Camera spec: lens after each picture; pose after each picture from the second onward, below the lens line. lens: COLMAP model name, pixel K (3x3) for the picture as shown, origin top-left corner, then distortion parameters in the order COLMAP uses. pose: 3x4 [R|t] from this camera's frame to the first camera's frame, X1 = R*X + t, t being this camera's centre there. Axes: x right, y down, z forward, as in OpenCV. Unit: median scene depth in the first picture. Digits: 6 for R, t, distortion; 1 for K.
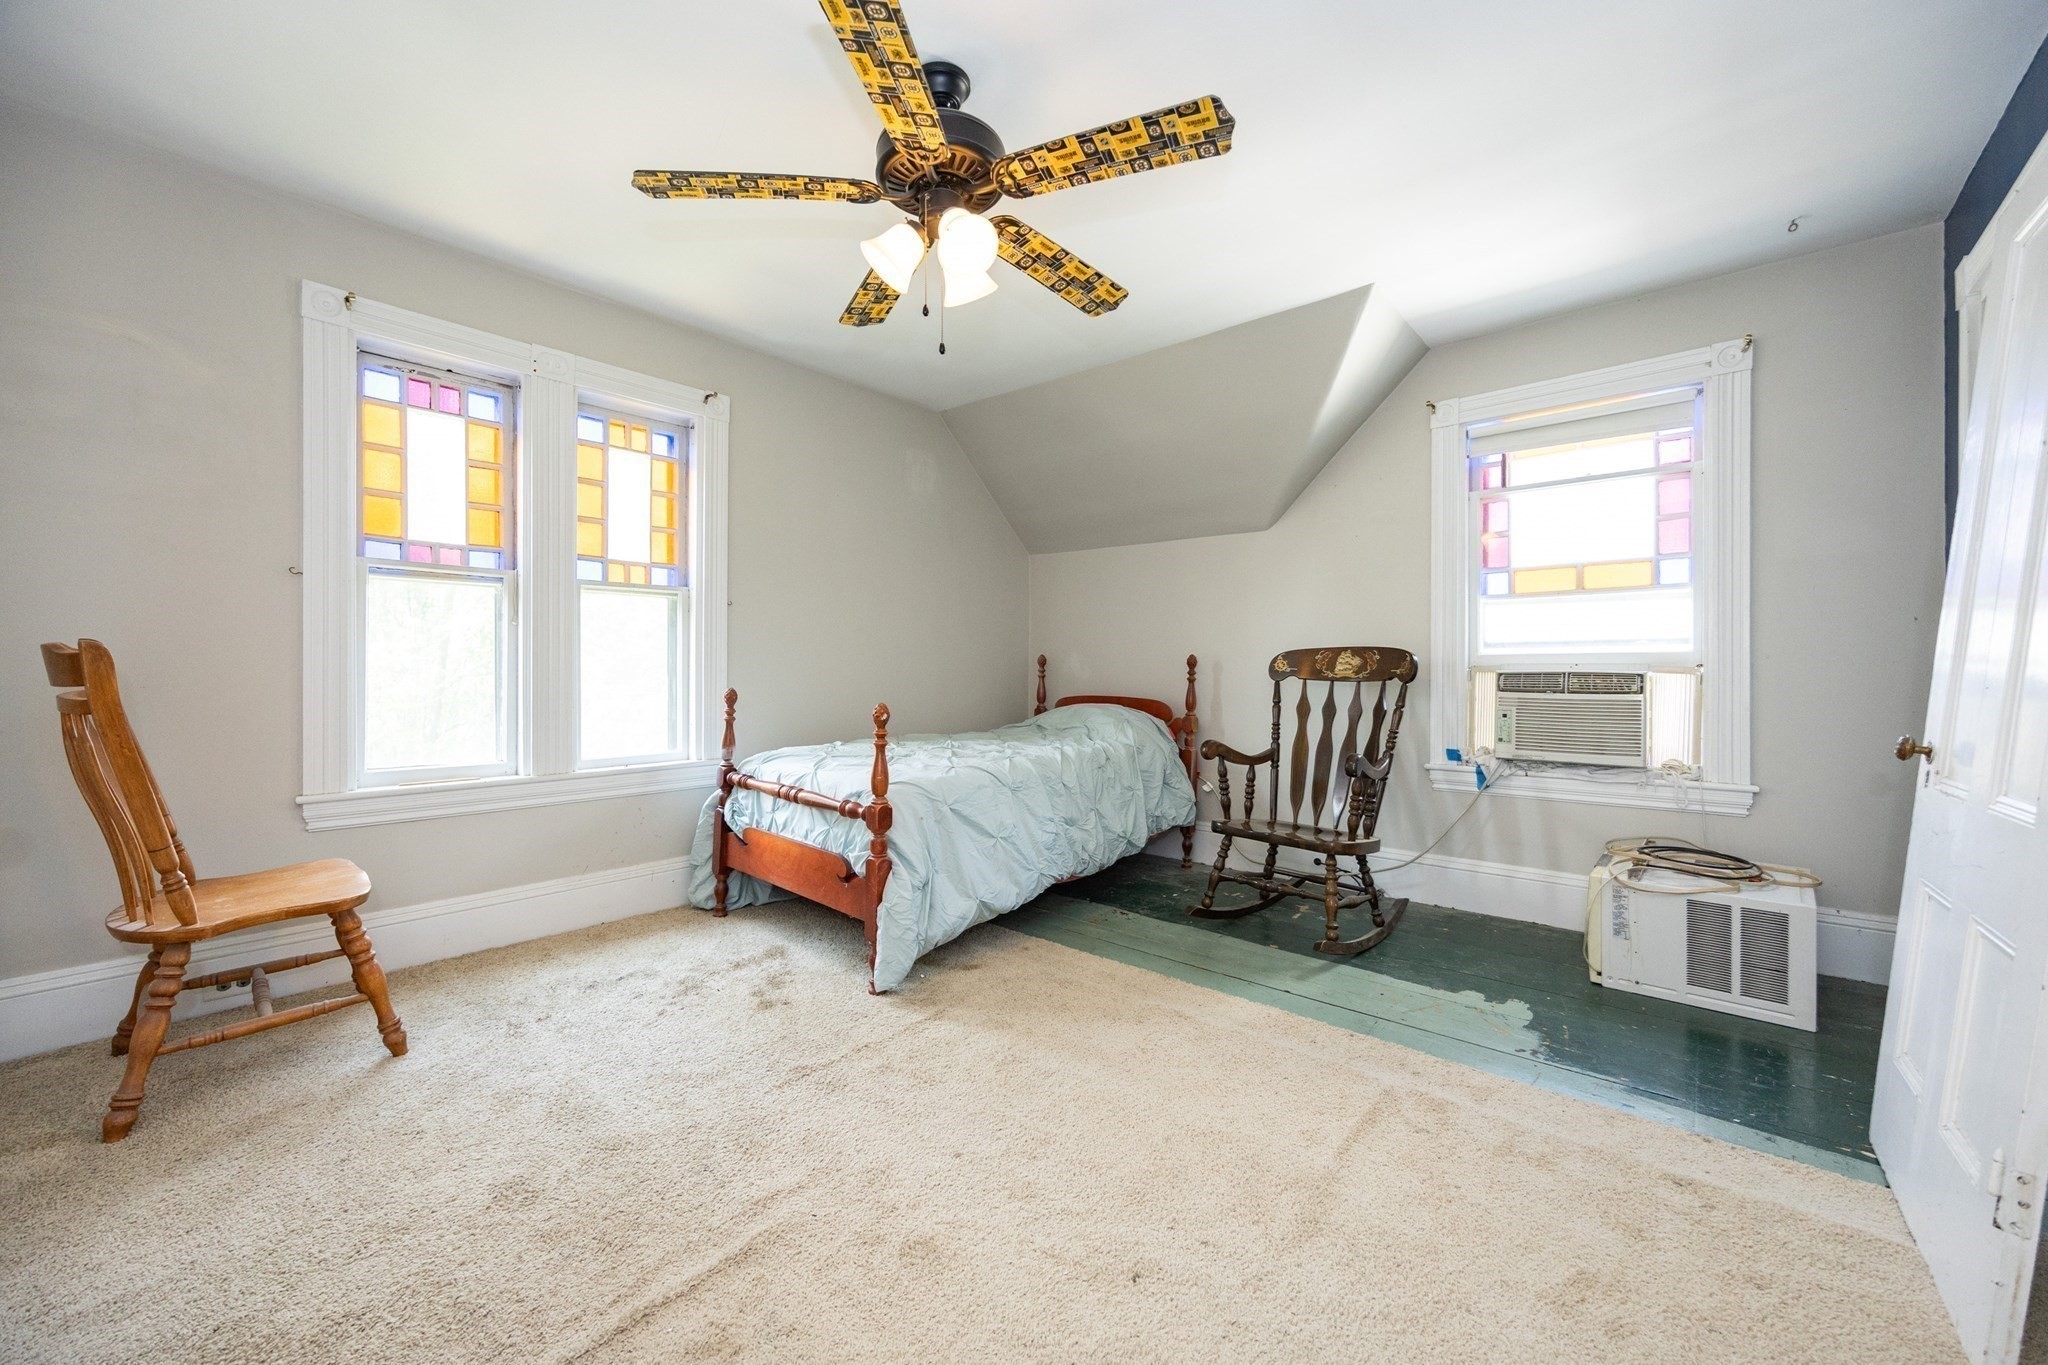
lens RADIAL K [[791.6, 0, 1036.0], [0, 791.6, 677.3], [0, 0, 1]] dist [0.002267, 0.000345]
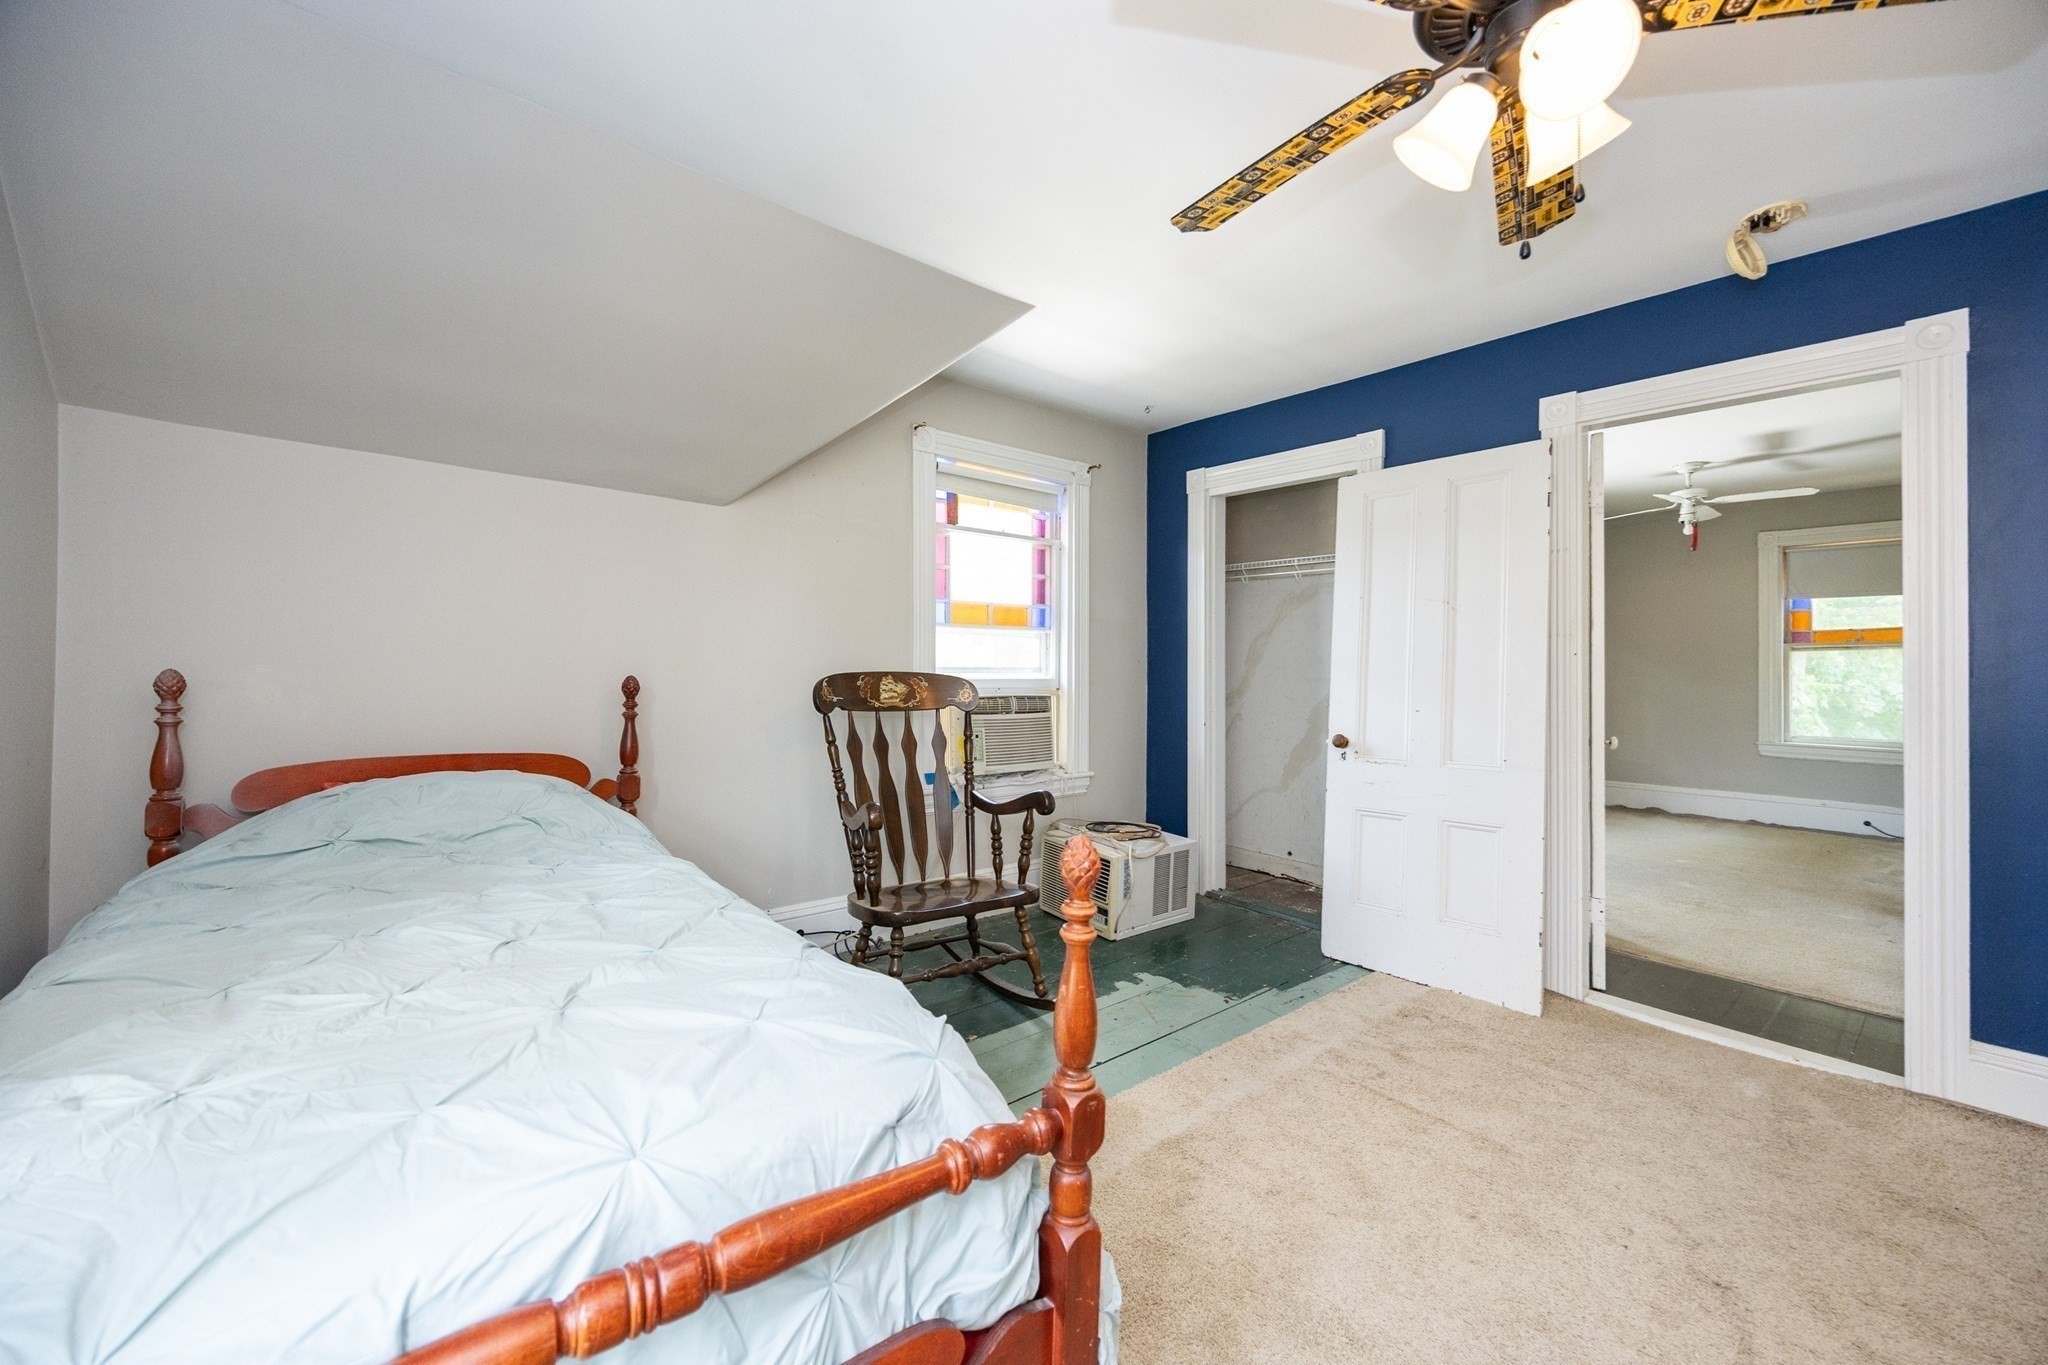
lens RADIAL K [[791.6, 0, 1033.8], [0, 791.6, 675.4], [0, 0, 1]] dist [0.002267, 0.000345]
pose [[0.165144, -0.003315, 0.986264, -0.447775], [-0.001037, 0.999993, 0.003535, -0.037662], [-0.986269, -0.001606, 0.165140, 0.704036]]
